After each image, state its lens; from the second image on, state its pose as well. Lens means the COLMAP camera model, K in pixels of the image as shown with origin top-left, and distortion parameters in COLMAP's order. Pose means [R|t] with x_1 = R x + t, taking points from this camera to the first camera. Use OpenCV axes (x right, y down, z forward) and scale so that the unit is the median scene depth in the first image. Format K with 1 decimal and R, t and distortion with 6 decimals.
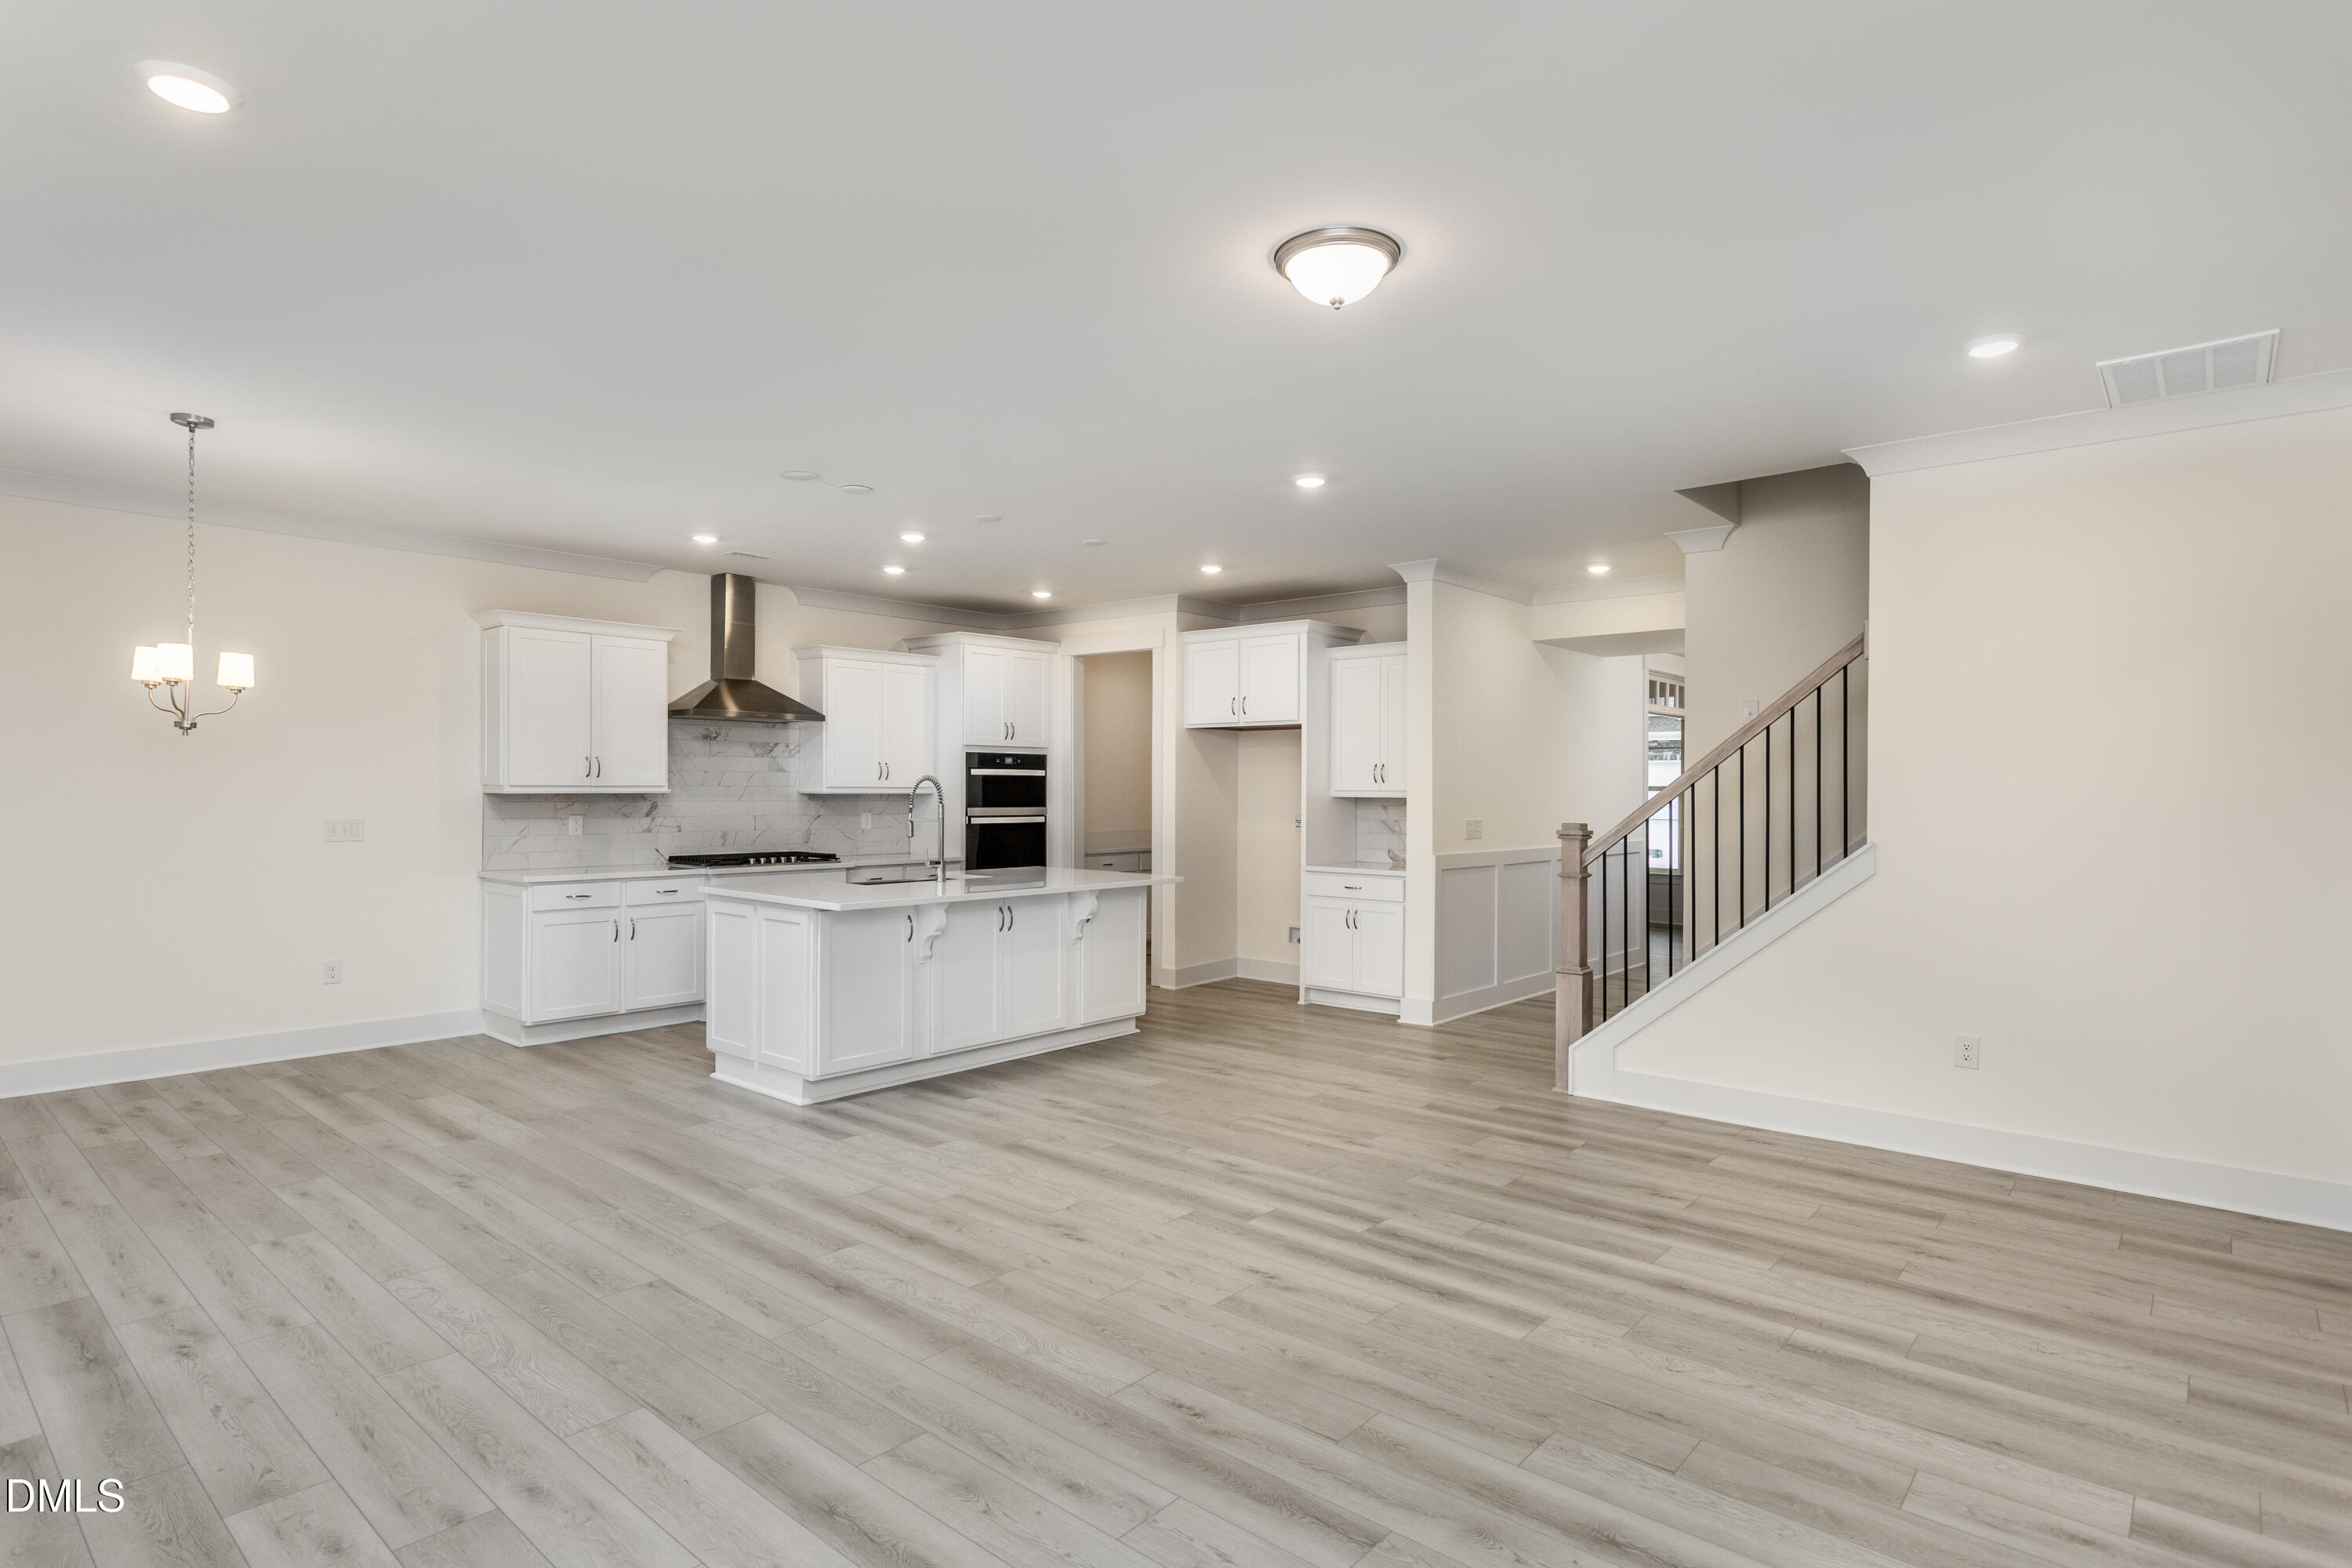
lens RADIAL K [[1212.7, 0, 1171.7], [0, 1212.7, 788.5], [0, 0, 1]] dist [0.002127, 0.000135]
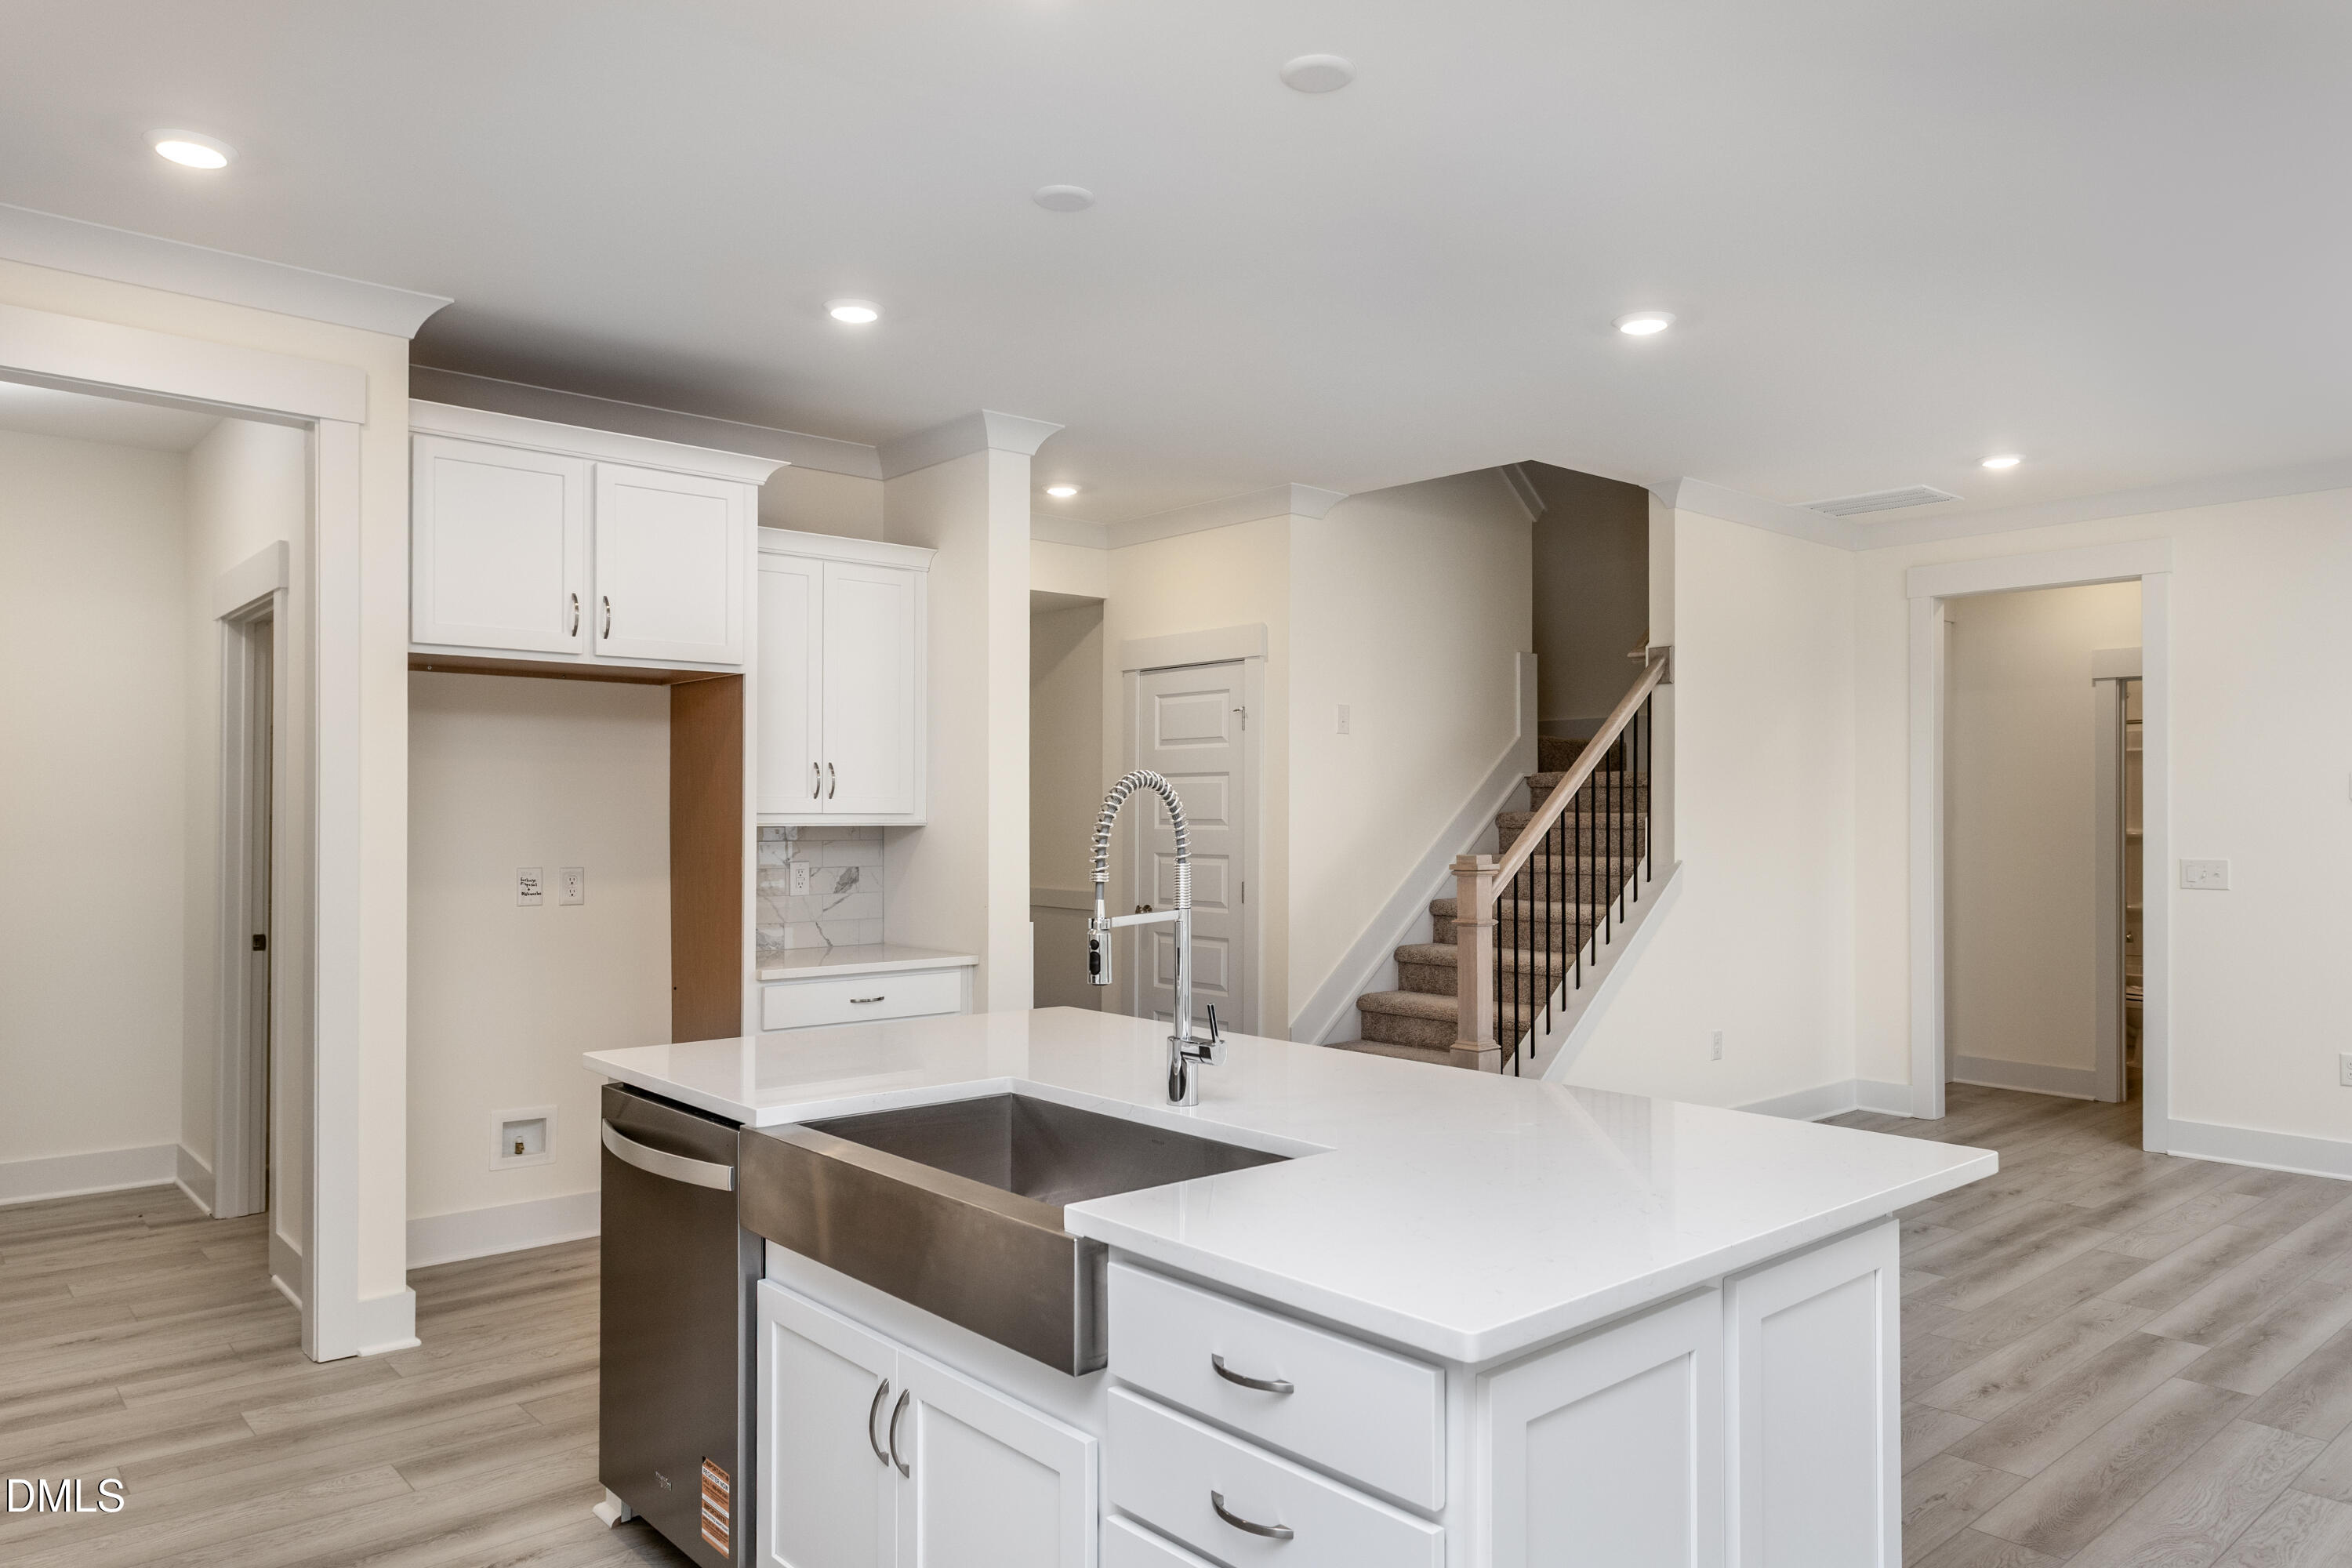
lens RADIAL K [[1537.8, 0, 1172.4], [0, 1537.8, 788.3], [0, 0, 1]] dist [-0.002922, -0.002810]
pose [[0.133682, 0.010000, 0.990974, -0.947050], [-0.003825, 0.999947, -0.009574, -0.006254], [-0.991017, -0.002510, 0.133713, 1.499851]]
